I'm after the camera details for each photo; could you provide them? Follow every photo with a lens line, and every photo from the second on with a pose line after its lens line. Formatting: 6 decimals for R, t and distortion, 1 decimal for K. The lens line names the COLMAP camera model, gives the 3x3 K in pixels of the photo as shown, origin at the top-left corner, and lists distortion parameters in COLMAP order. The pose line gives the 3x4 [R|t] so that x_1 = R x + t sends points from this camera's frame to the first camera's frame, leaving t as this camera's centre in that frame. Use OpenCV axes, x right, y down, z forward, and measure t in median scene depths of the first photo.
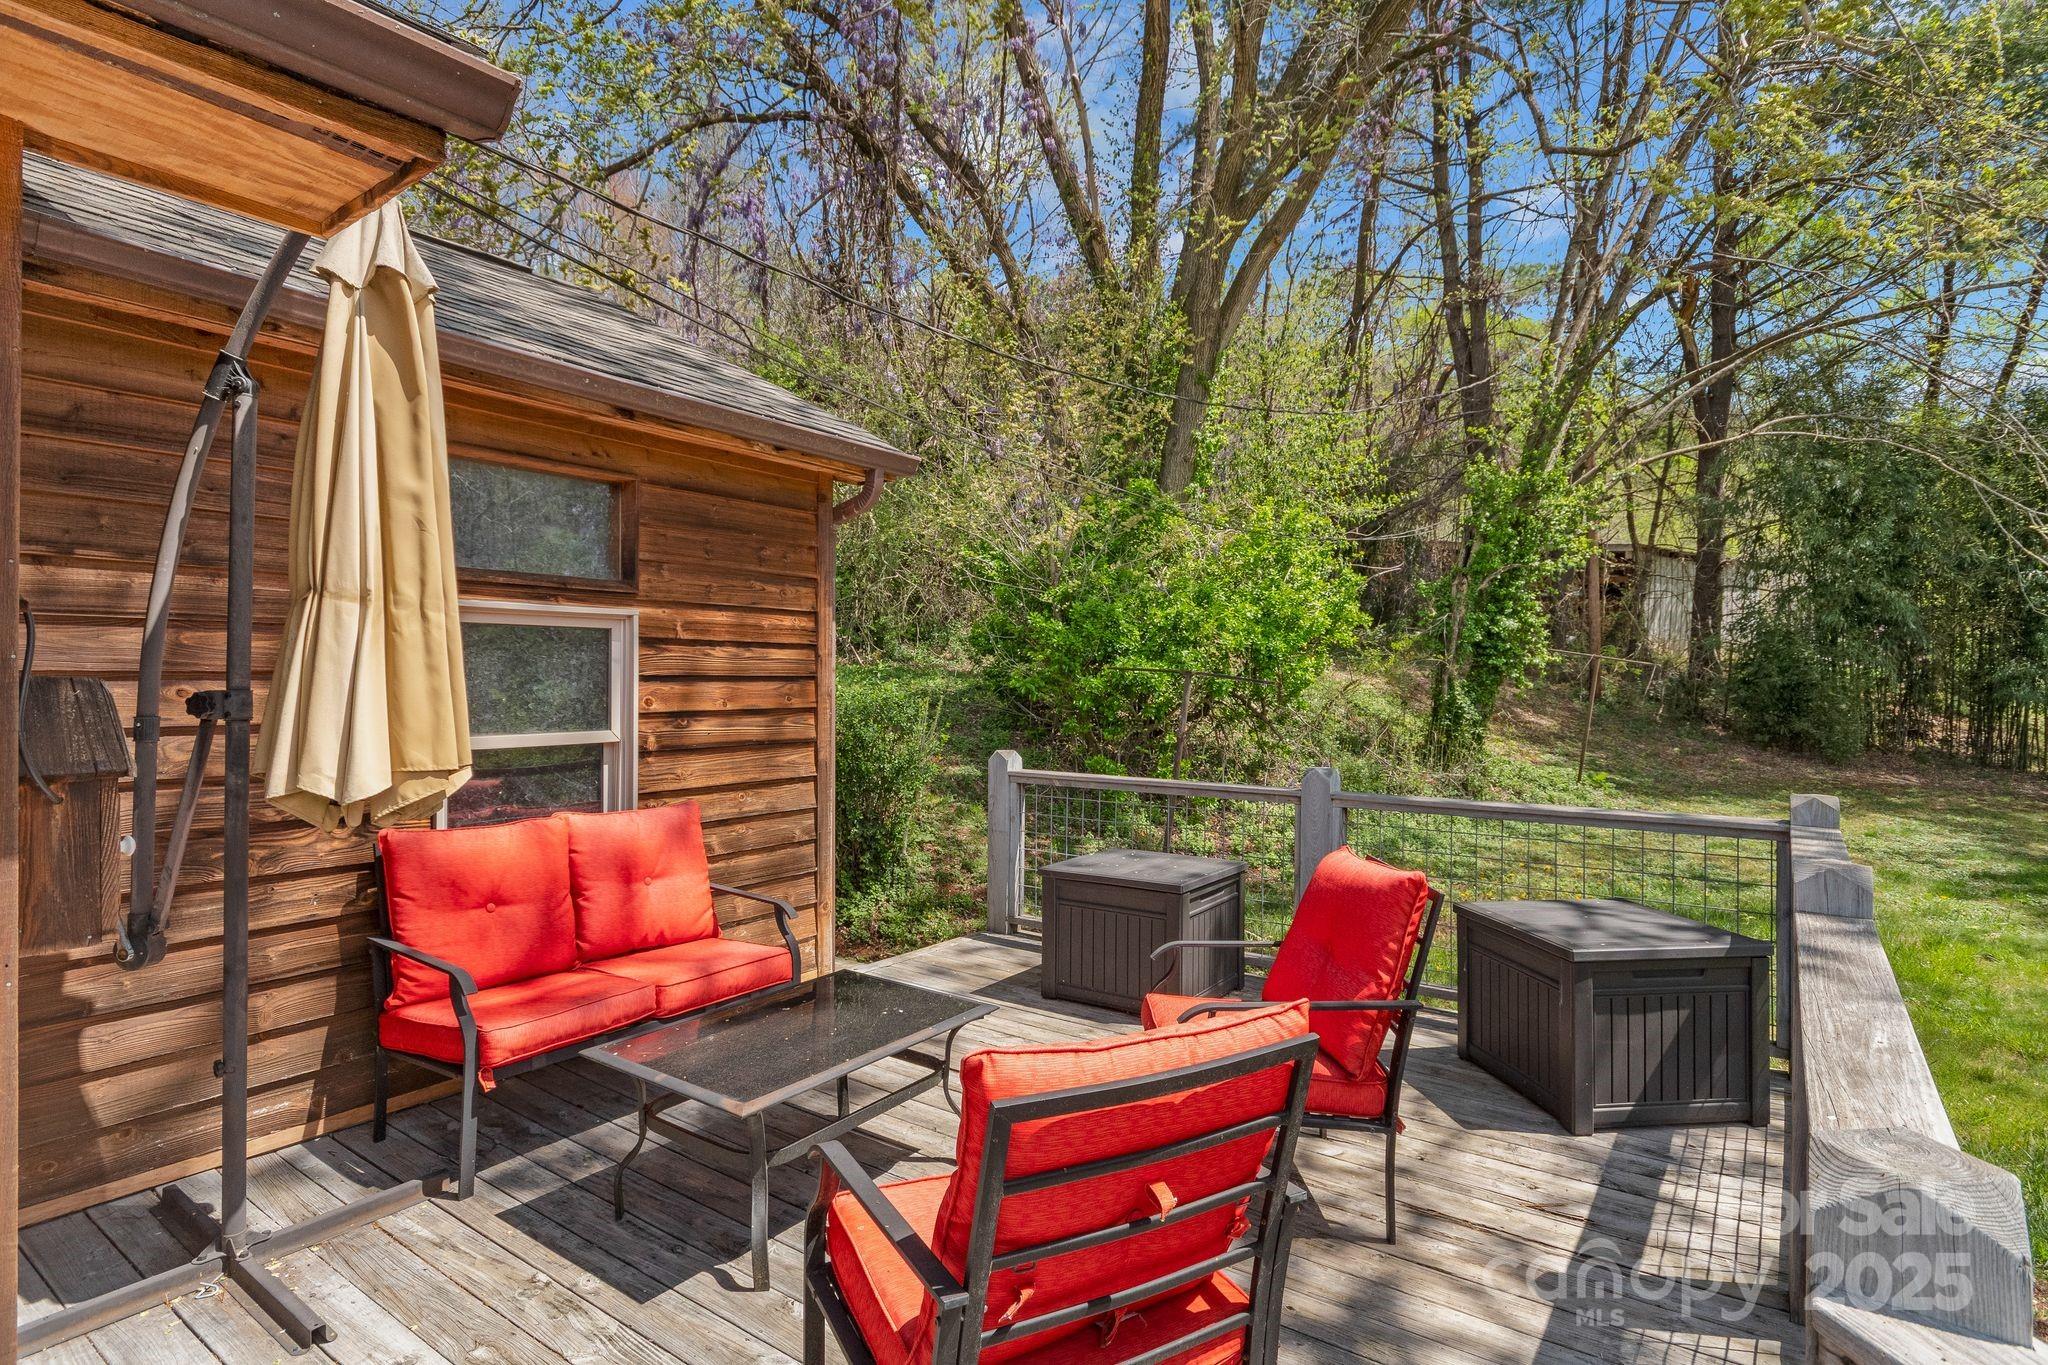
lens RADIAL K [[1034.0, 0, 1024.0], [0, 1034.0, 682.5], [0, 0, 1]] dist [0.001173, -0.000470]
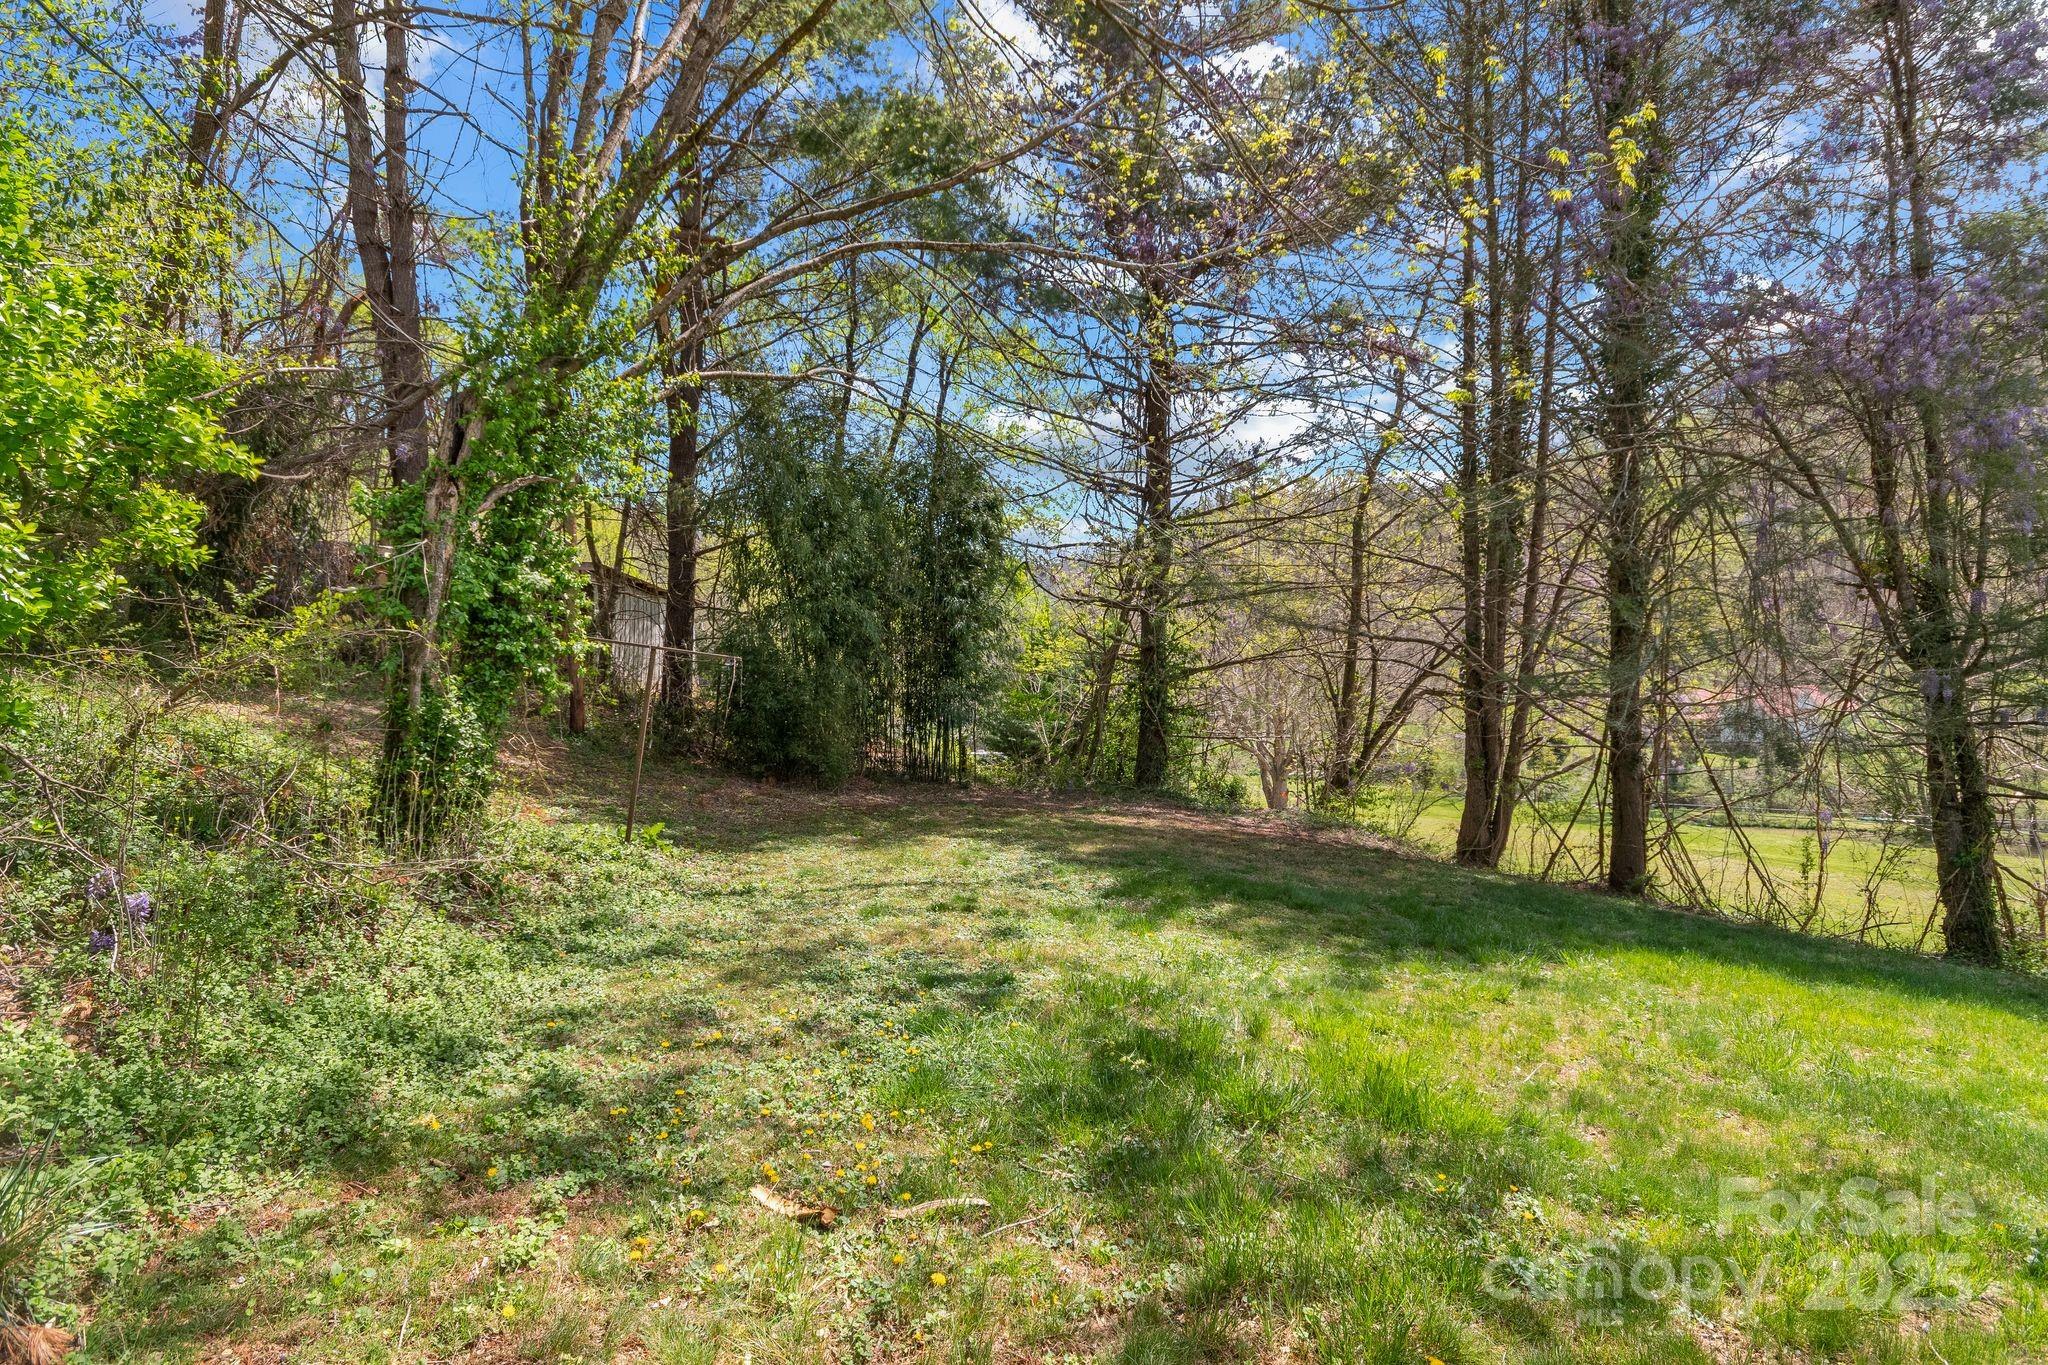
lens RADIAL K [[1034.0, 0, 1024.0], [0, 1034.0, 682.5], [0, 0, 1]] dist [0.001173, -0.000470]
pose [[0.559125, 0.008254, 0.829042, 0.093193], [0.038623, 0.998606, -0.035991, 0.019312], [-0.828183, 0.052143, 0.558027, 0.289041]]
